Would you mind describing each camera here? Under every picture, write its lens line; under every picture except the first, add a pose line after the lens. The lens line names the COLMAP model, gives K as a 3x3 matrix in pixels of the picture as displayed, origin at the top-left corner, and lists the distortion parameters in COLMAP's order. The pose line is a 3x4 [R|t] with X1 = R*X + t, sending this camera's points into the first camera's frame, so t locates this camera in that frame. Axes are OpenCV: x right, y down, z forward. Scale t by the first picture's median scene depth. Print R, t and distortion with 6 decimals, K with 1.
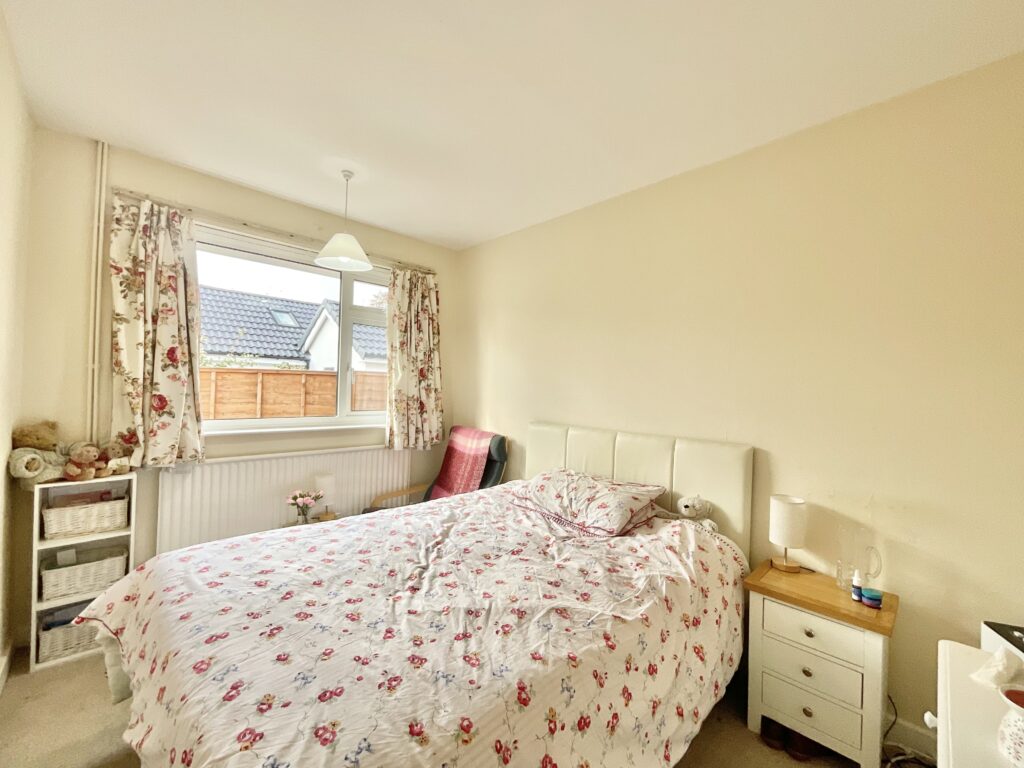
lens RADIAL K [[416.3, 0, 509.8], [0, 416.3, 389.3], [0, 0, 1]] dist [-0.000713, 0.001209]
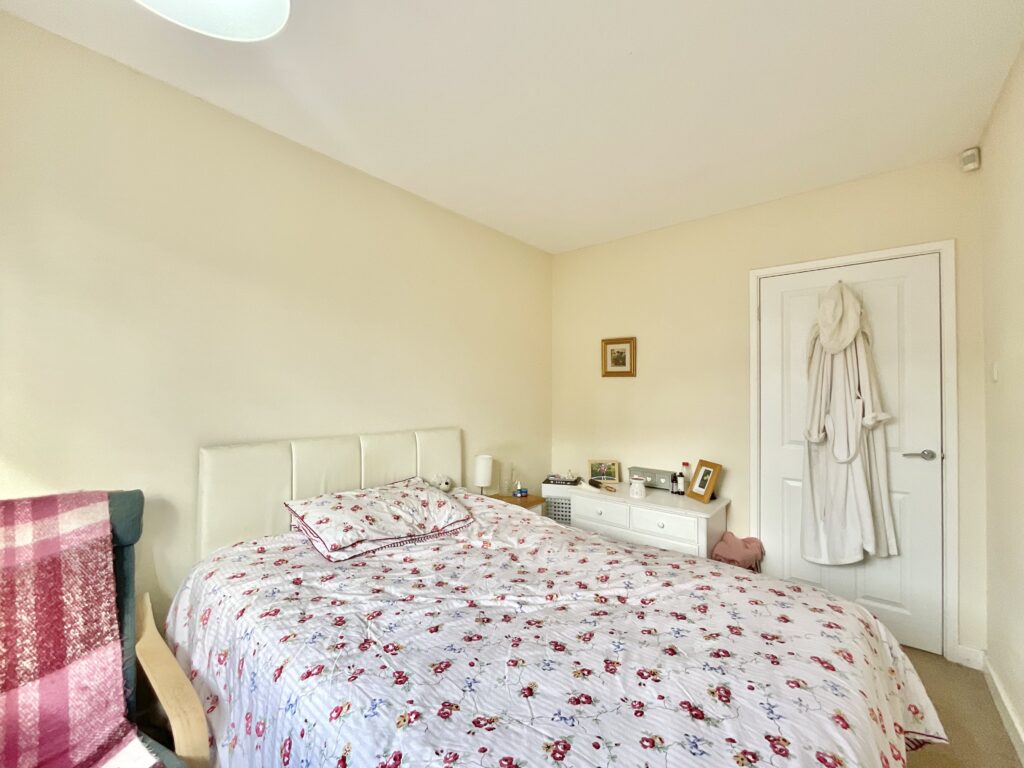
lens RADIAL K [[416.3, 0, 510.3], [0, 416.3, 384.8], [0, 0, 1]] dist [-0.000713, 0.001209]
pose [[-0.102285, -0.010275, 0.994702, -1.066241], [-0.008886, 0.999916, 0.009415, -0.031404], [-0.994715, -0.007876, -0.102368, 1.230282]]
